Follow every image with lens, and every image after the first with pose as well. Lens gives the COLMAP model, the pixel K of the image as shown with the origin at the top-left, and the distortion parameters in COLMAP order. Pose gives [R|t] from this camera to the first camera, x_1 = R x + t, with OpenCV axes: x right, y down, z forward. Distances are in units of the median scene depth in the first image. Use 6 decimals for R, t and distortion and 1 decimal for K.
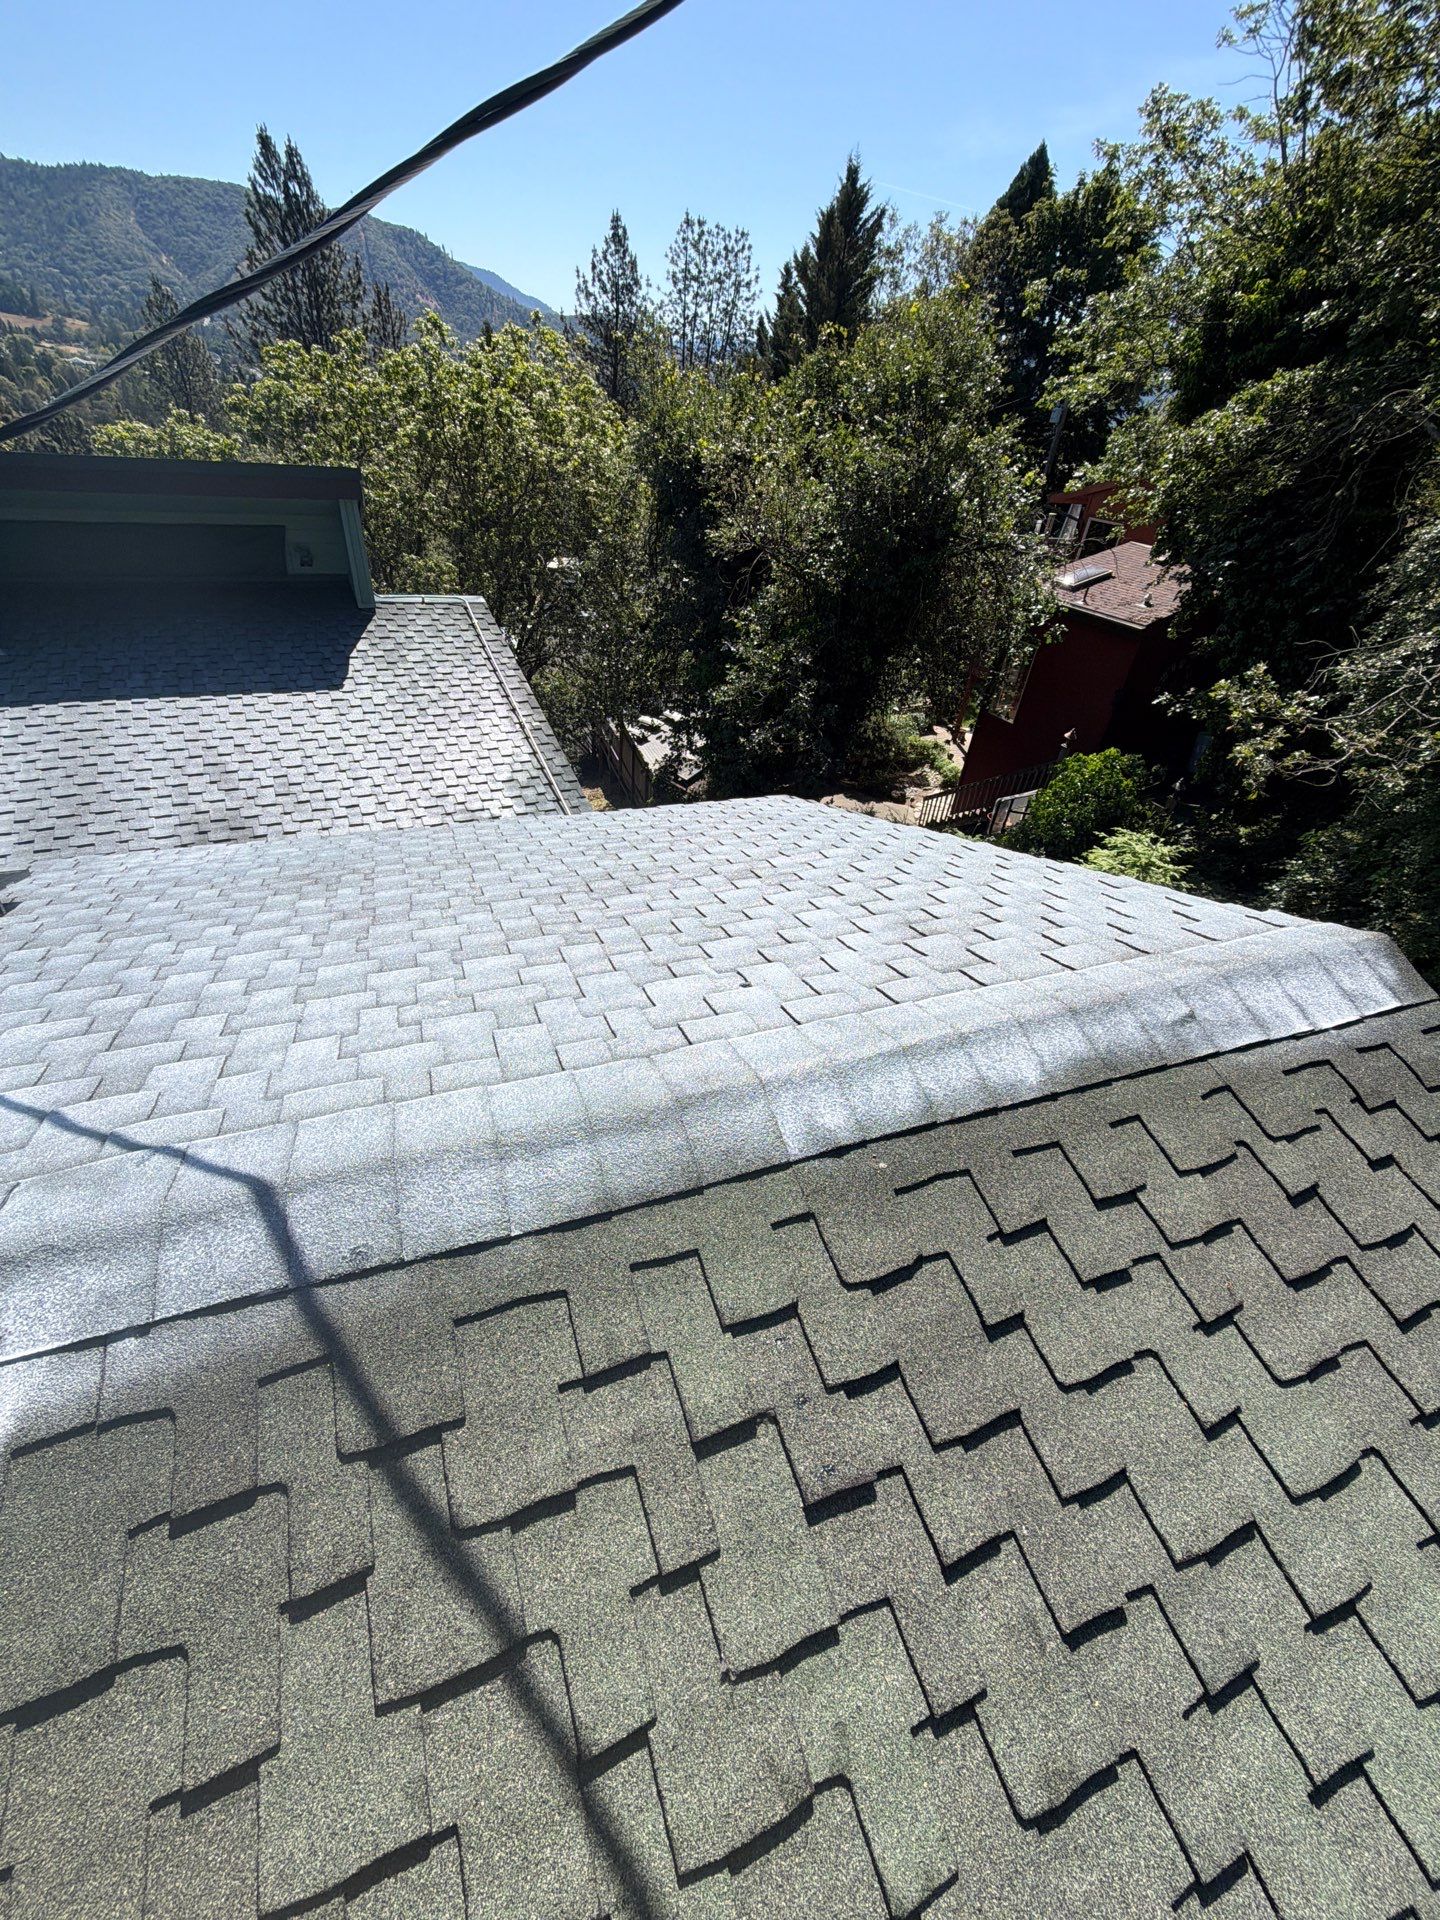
lens RADIAL K [[765.5, 0, 723.9], [0, 765.5, 960.6], [0, 0, 1]] dist [0.001235, 0.000000]
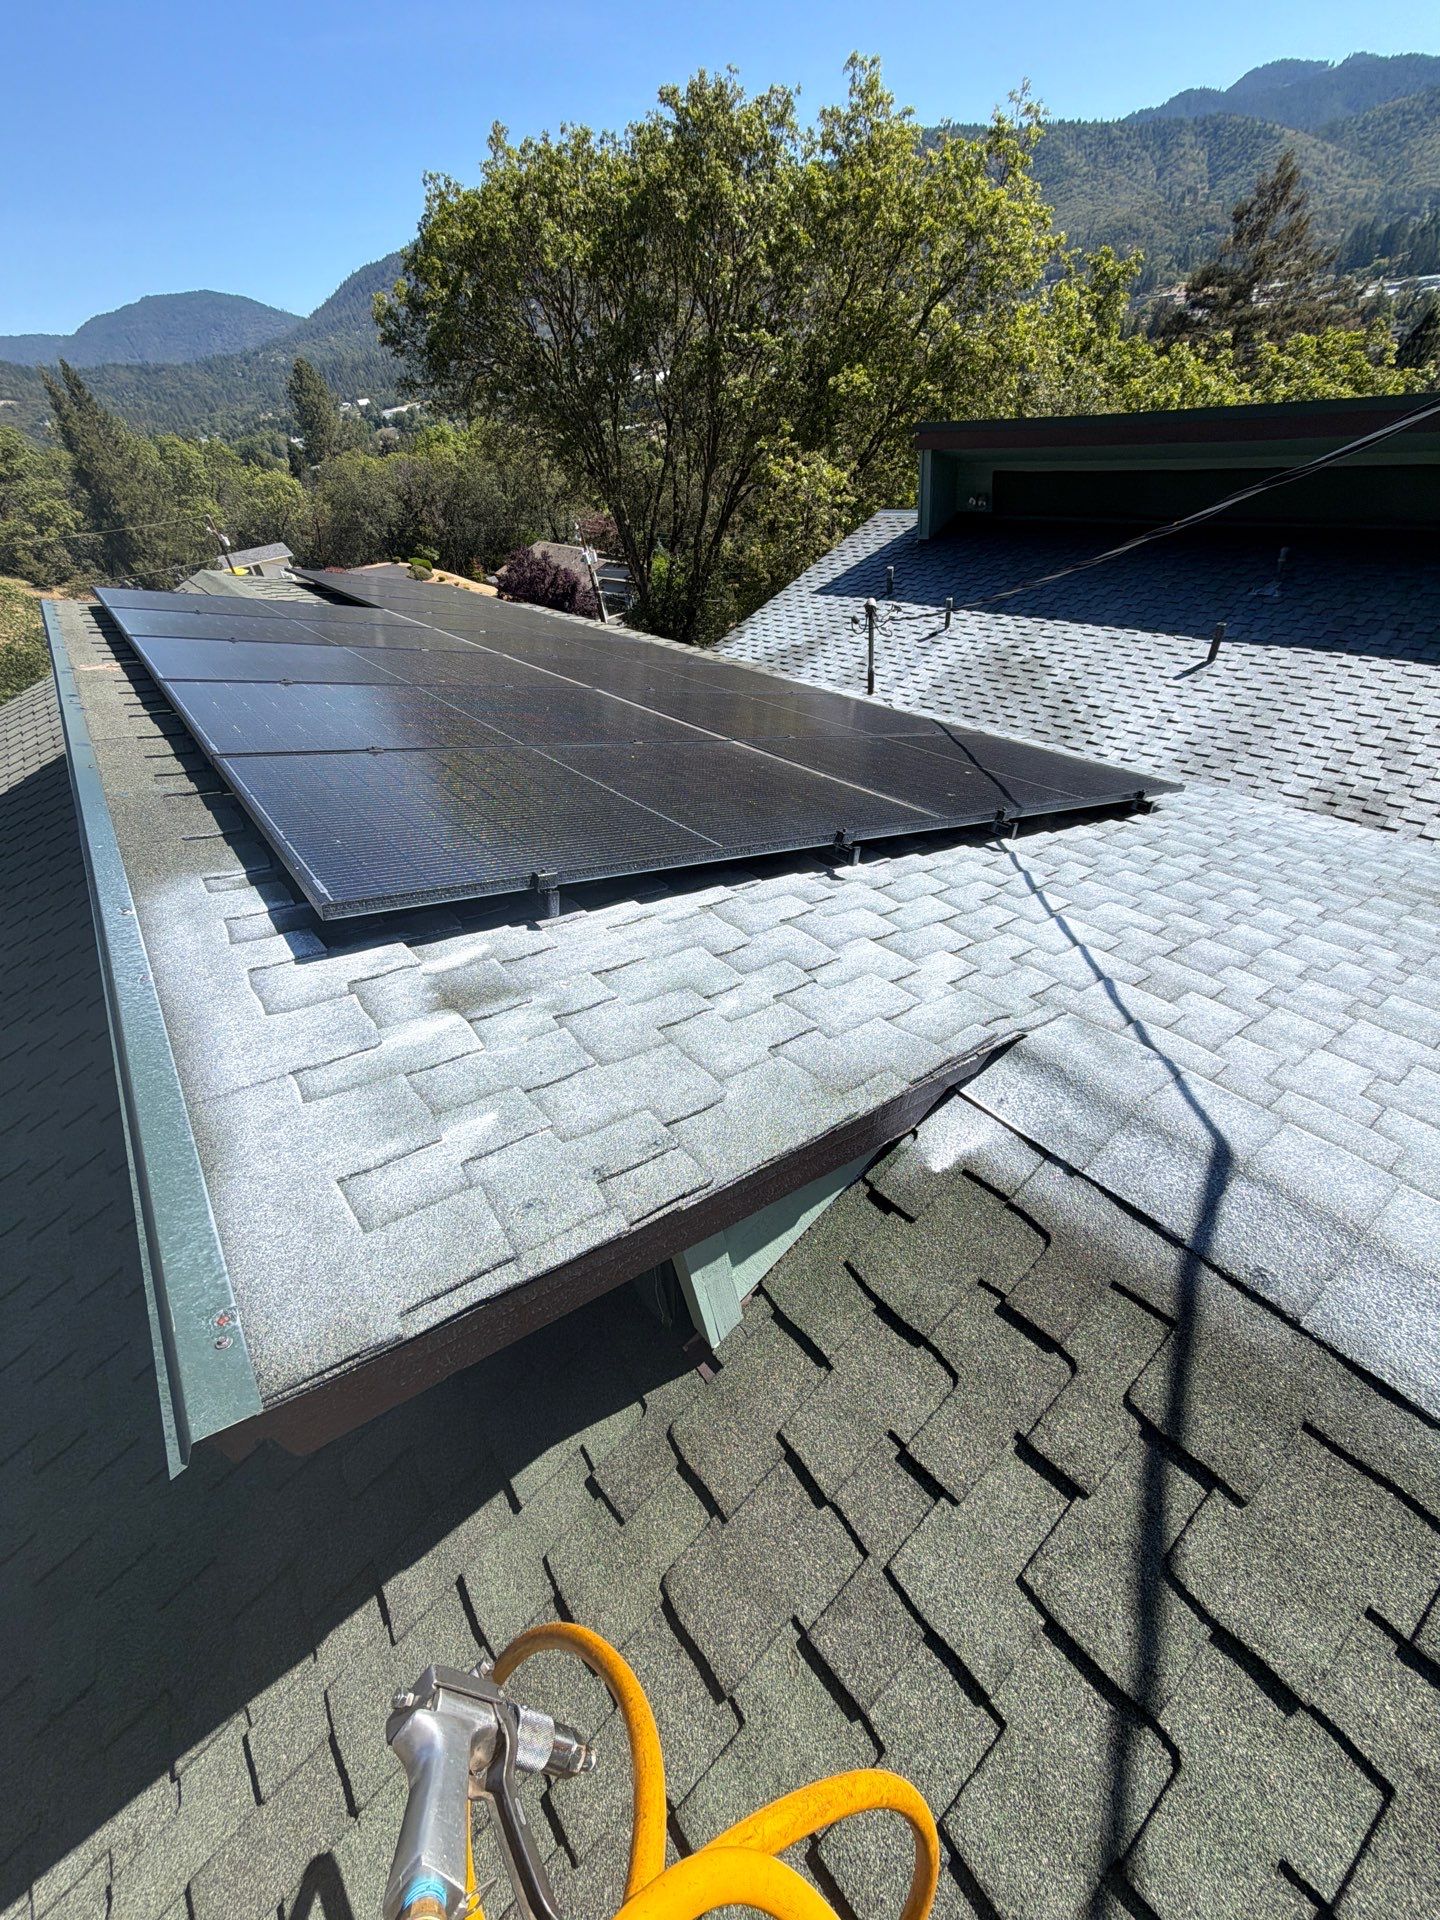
lens RADIAL K [[765.5, 0, 714.4], [0, 765.5, 959.1], [0, 0, 1]] dist [0.001235, 0.000000]
pose [[0.273007, 0.495783, -0.824419, -0.010633], [-0.451726, 0.822687, 0.345152, 0.005800], [0.849359, 0.278182, 0.448557, -0.012573]]
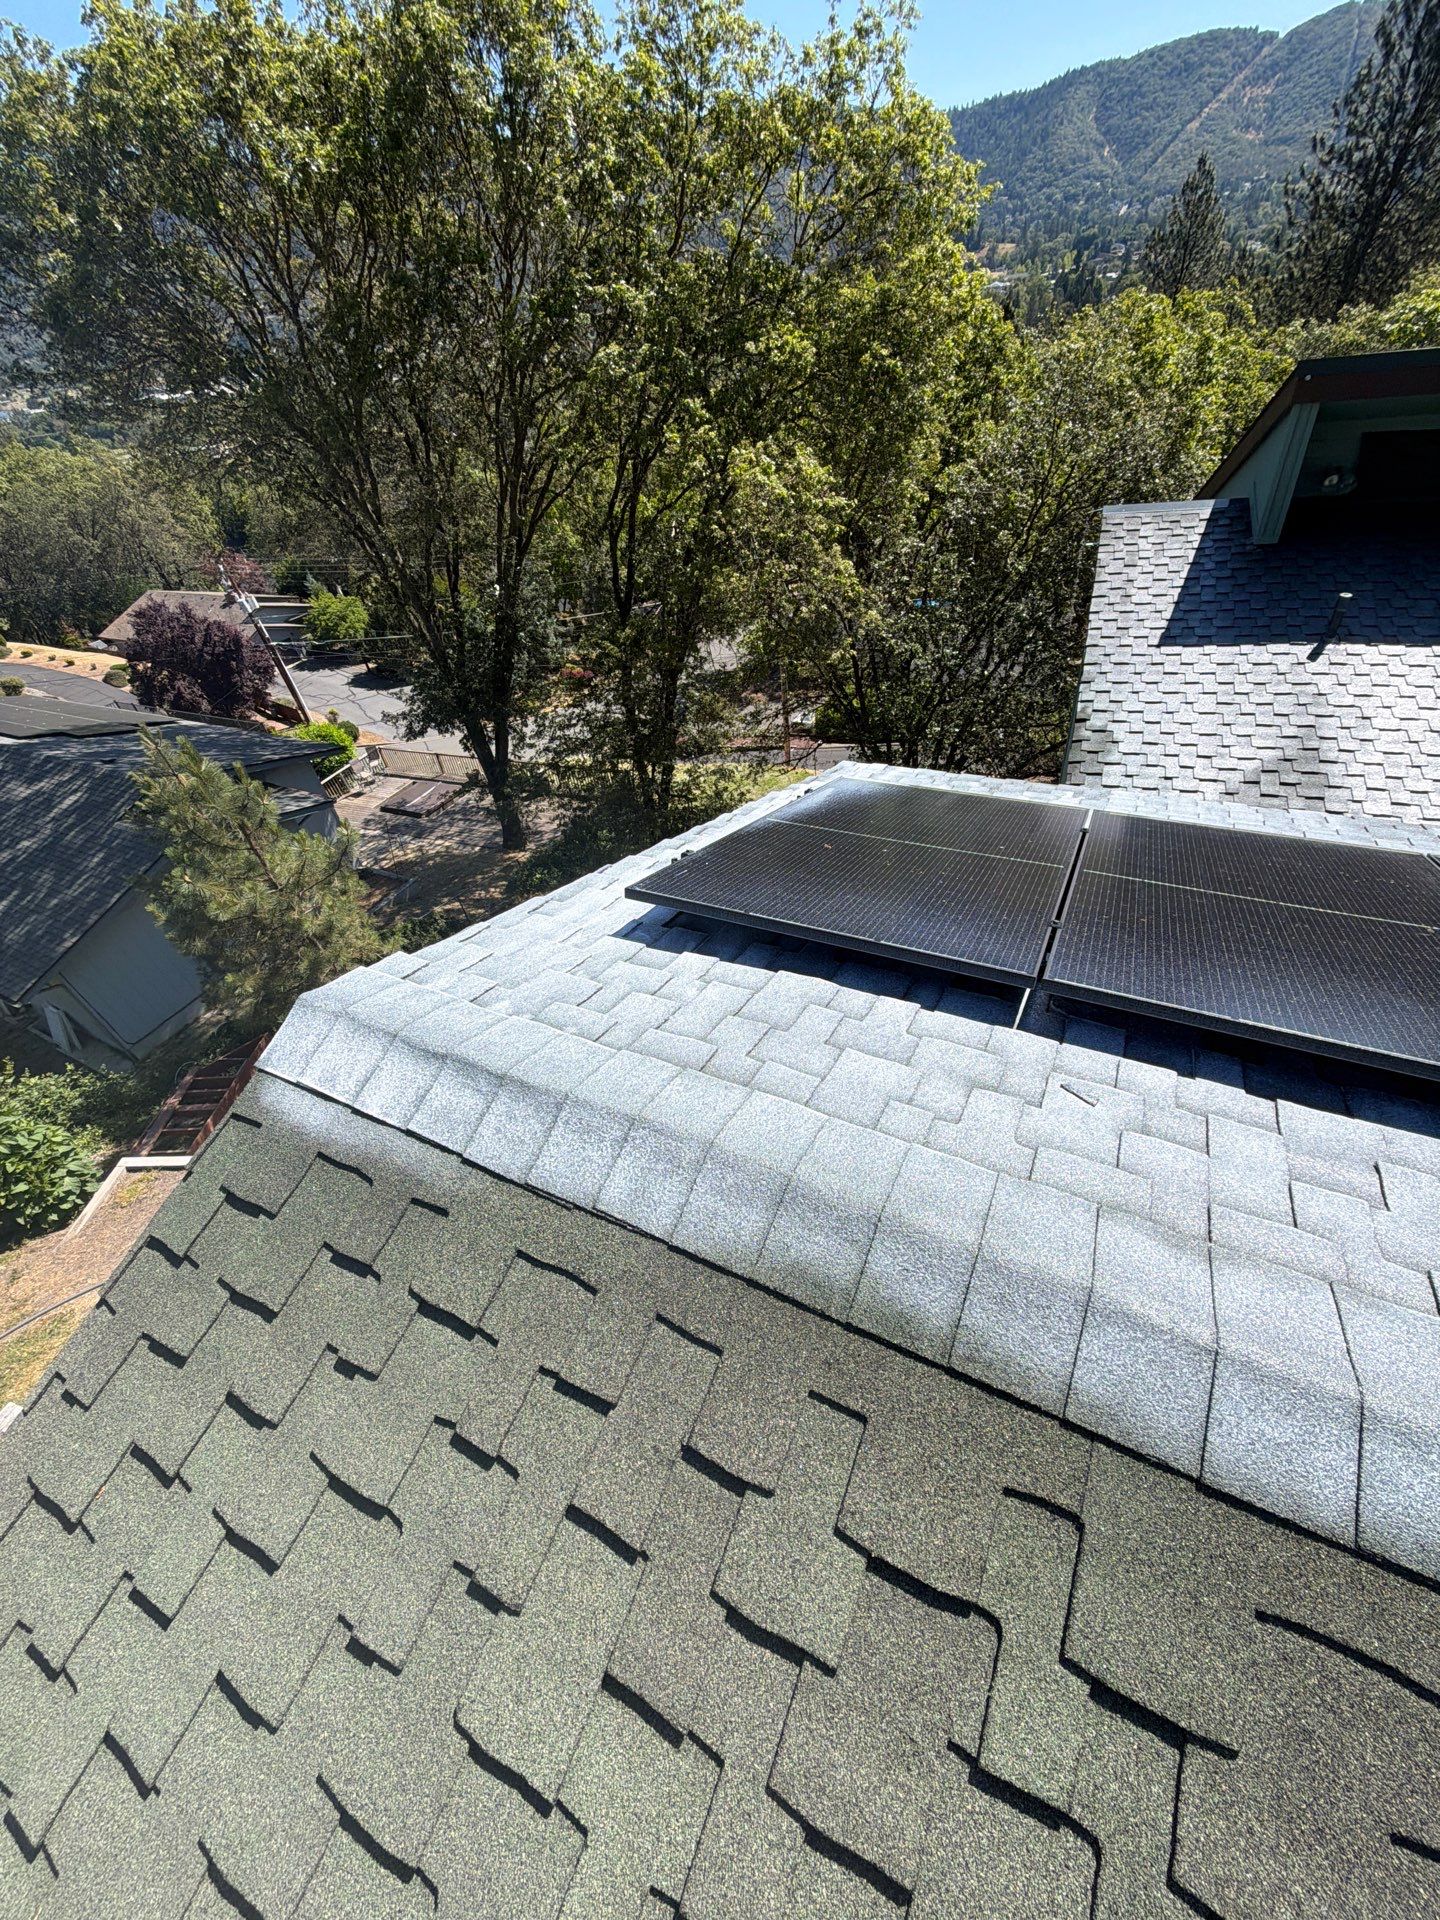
lens RADIAL K [[765.5, 0, 716.7], [0, 765.5, 960.7], [0, 0, 1]] dist [0.001235, 0.000000]
pose [[0.647489, 0.361795, -0.670718, -0.969983], [-0.296496, 0.930373, 0.215629, 0.133380], [0.702032, 0.059249, 0.709677, -0.325413]]
